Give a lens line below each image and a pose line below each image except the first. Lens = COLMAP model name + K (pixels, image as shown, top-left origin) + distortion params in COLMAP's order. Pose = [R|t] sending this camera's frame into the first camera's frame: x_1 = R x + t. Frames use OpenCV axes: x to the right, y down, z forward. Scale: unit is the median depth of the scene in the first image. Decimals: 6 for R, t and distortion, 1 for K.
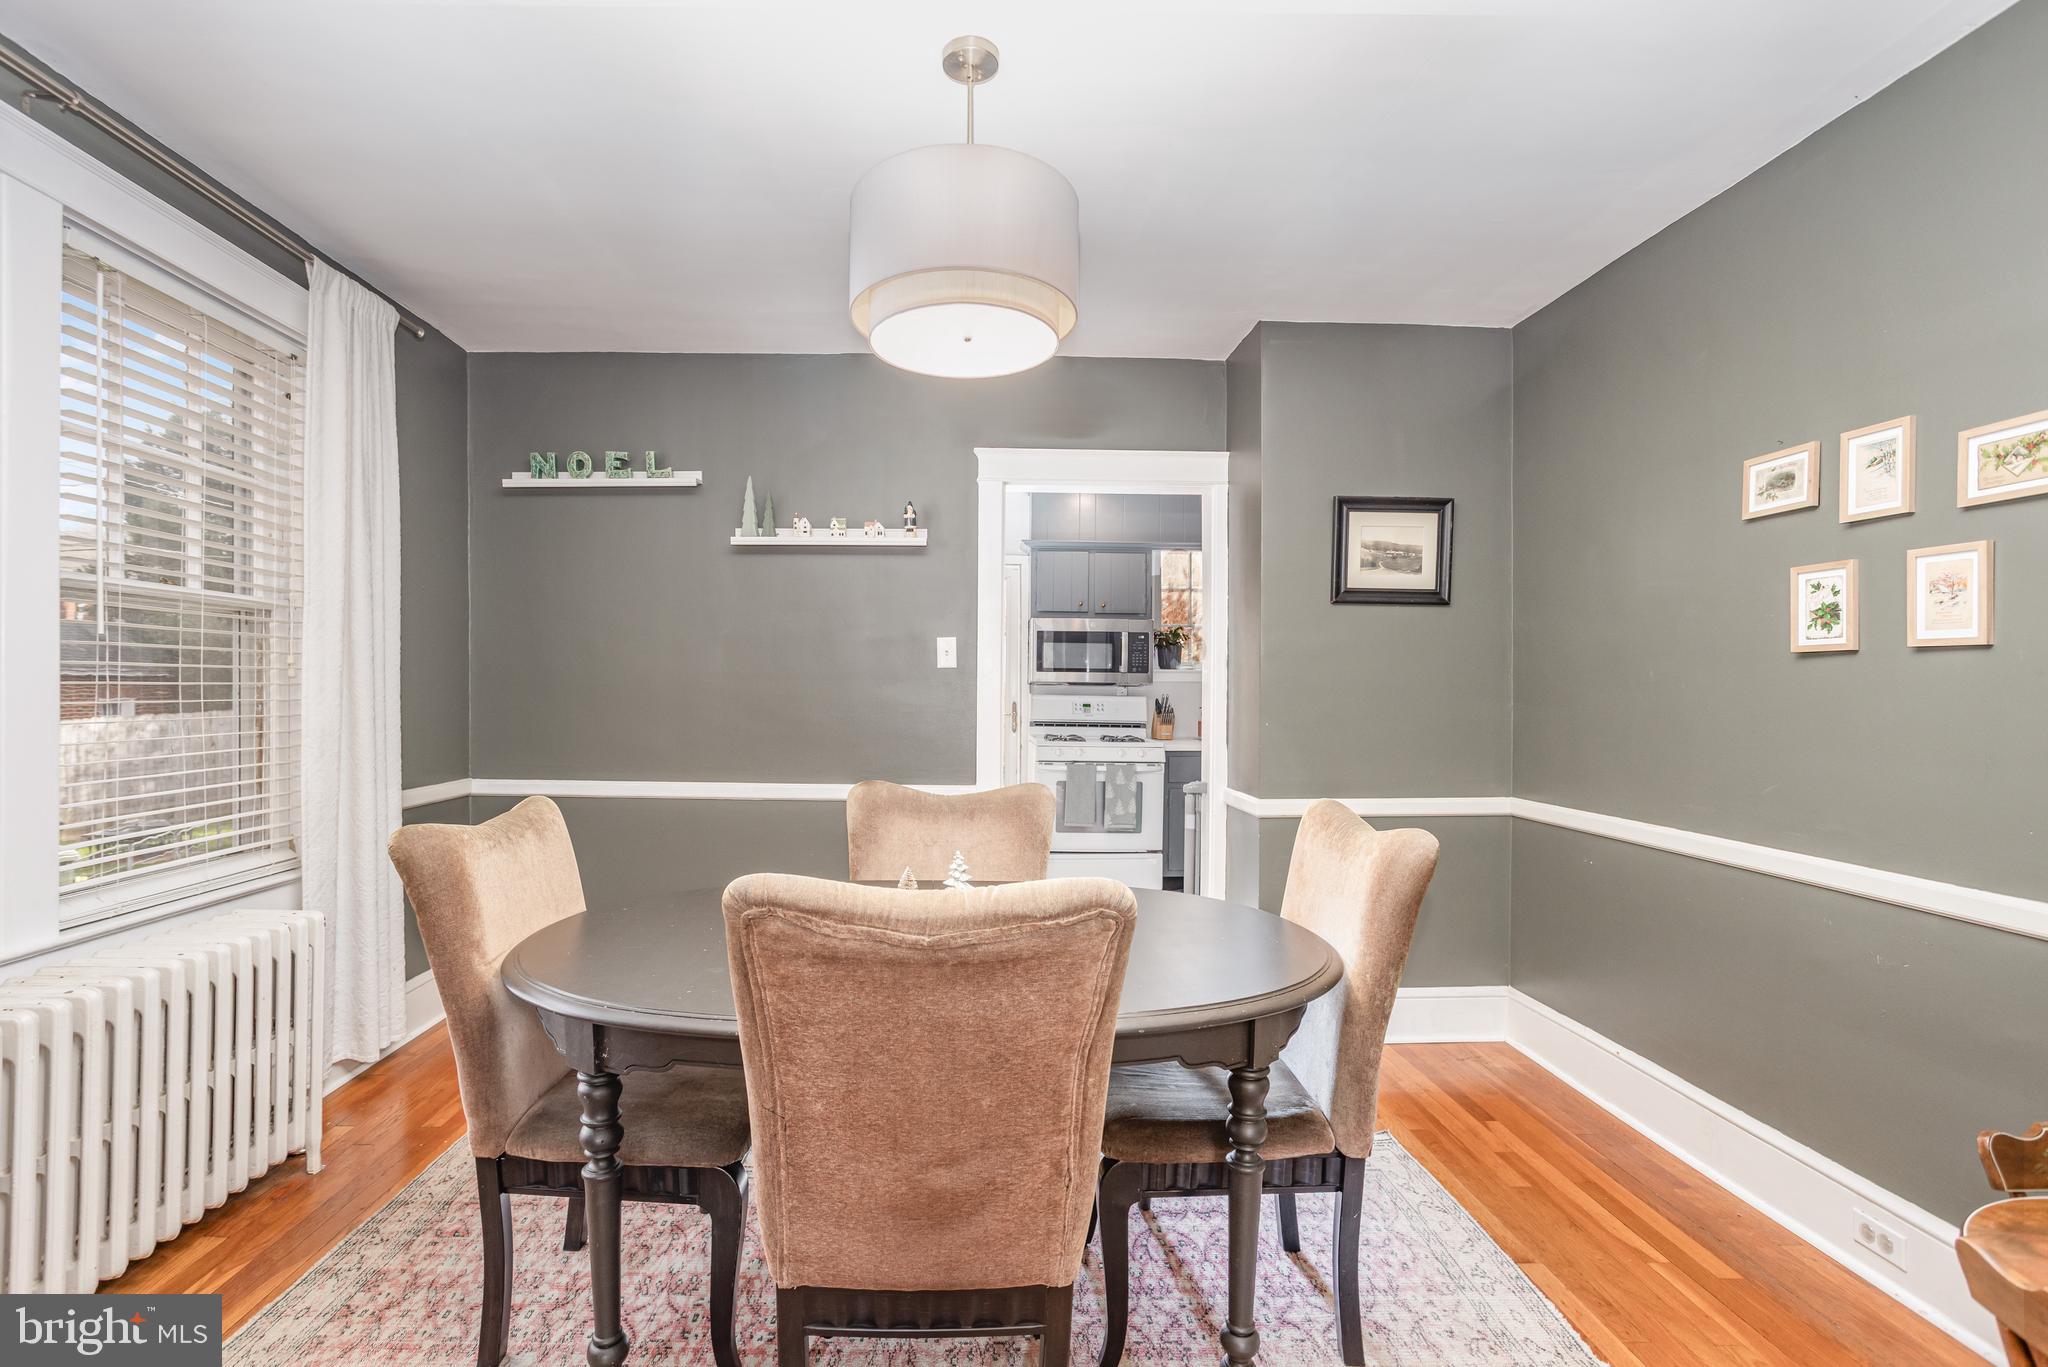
lens RADIAL K [[990.1, 0, 1001.3], [0, 990.1, 698.2], [0, 0, 1]] dist [-0.050936, 0.031930]
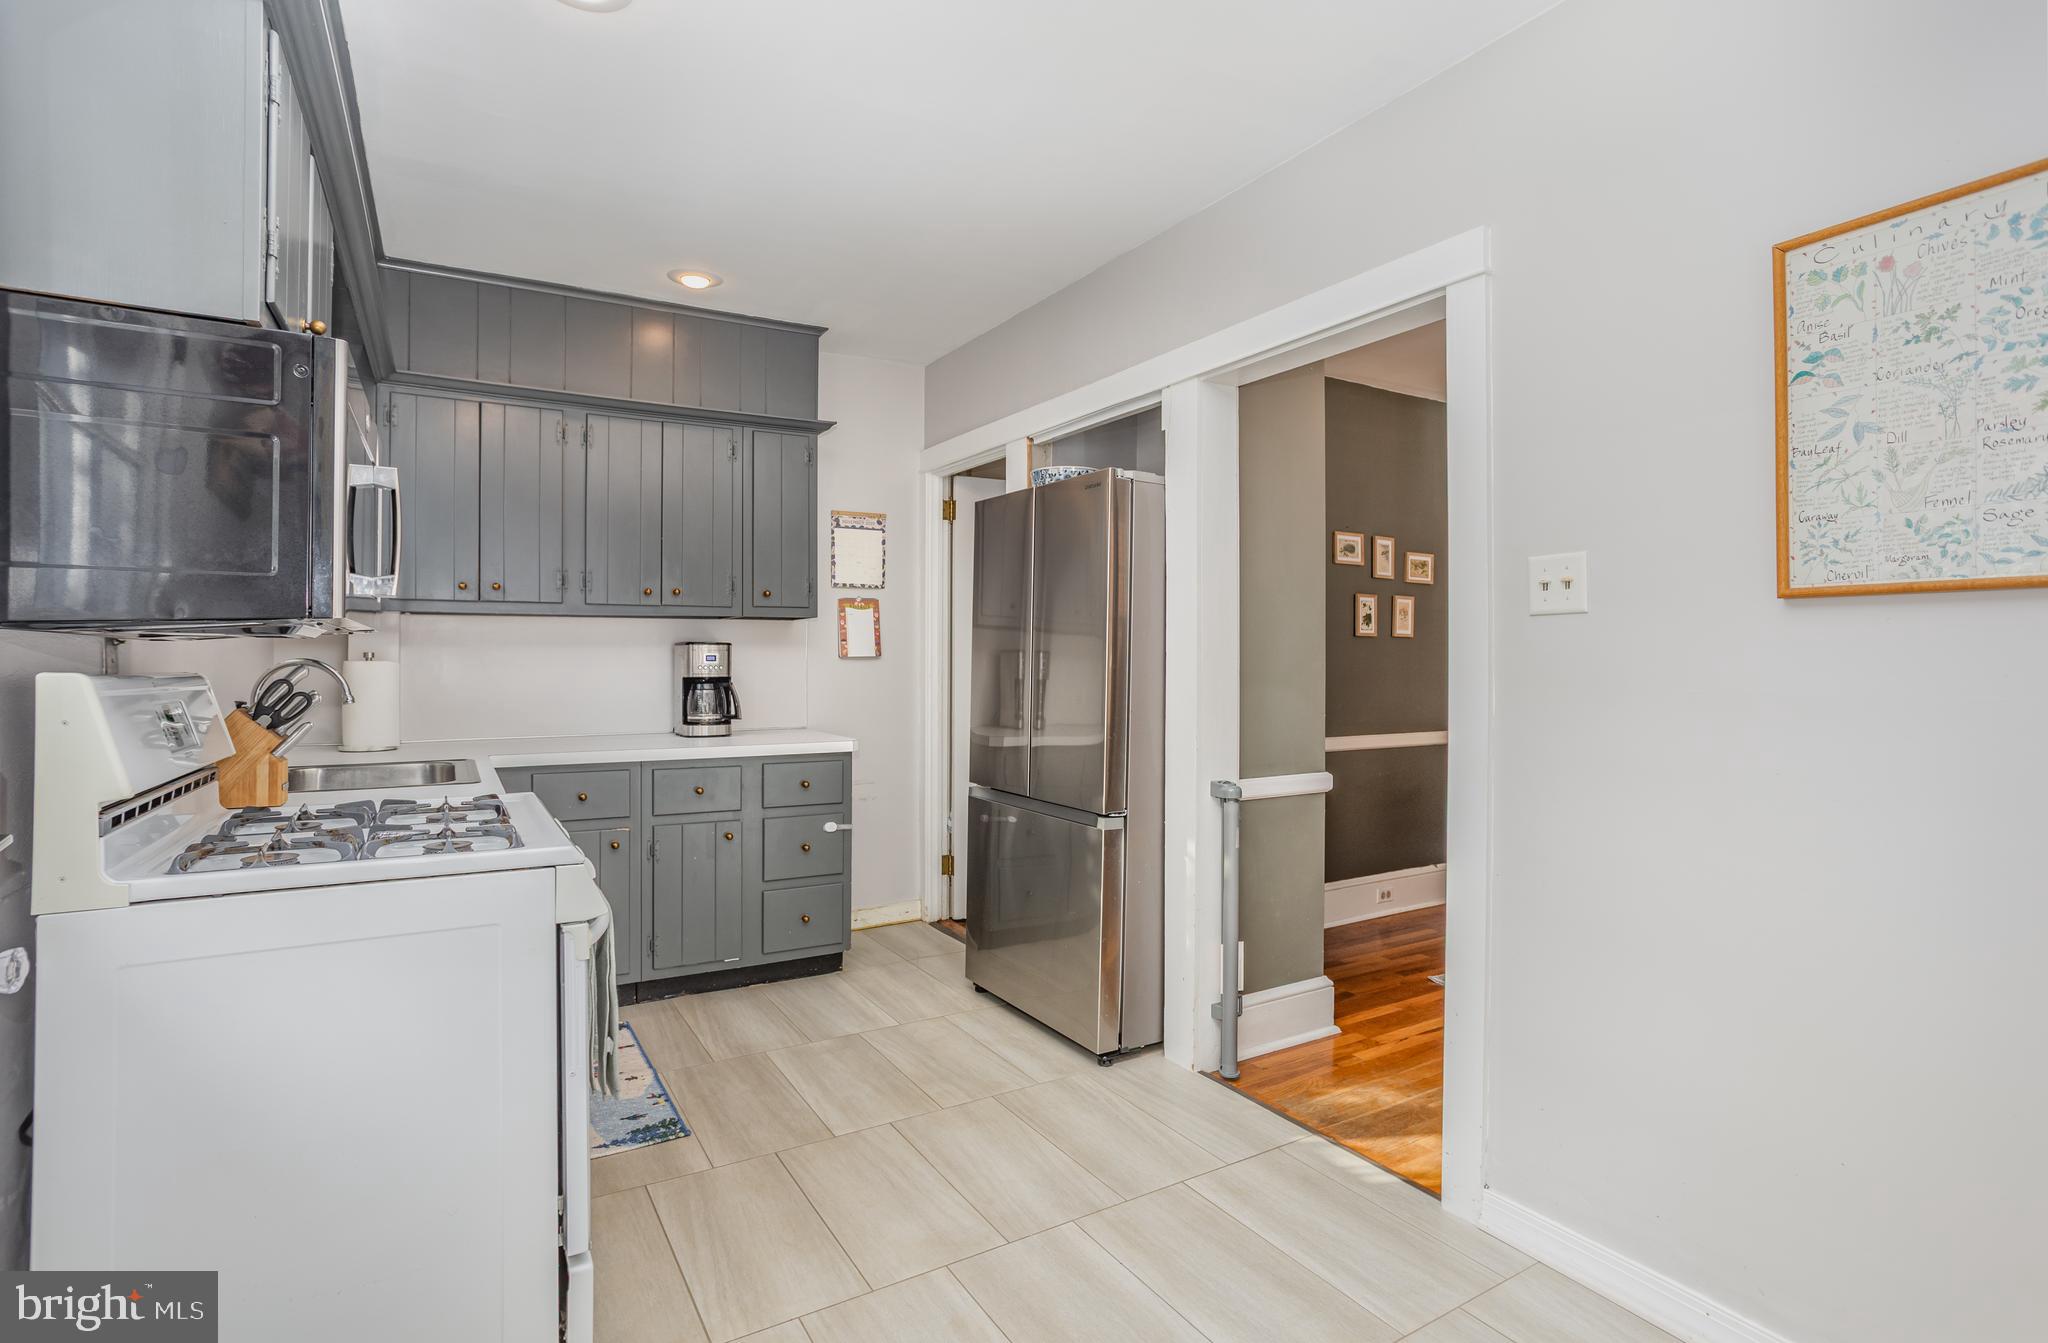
lens RADIAL K [[991.9, 0, 1024.0], [0, 991.9, 671.5], [0, 0, 1]] dist [-0.033469, 0.000288]
pose [[-0.474241, -0.019298, 0.880183, -0.691459], [0.004171, 0.999699, 0.024166, -0.028220], [-0.880385, 0.015132, -0.474018, 2.707550]]
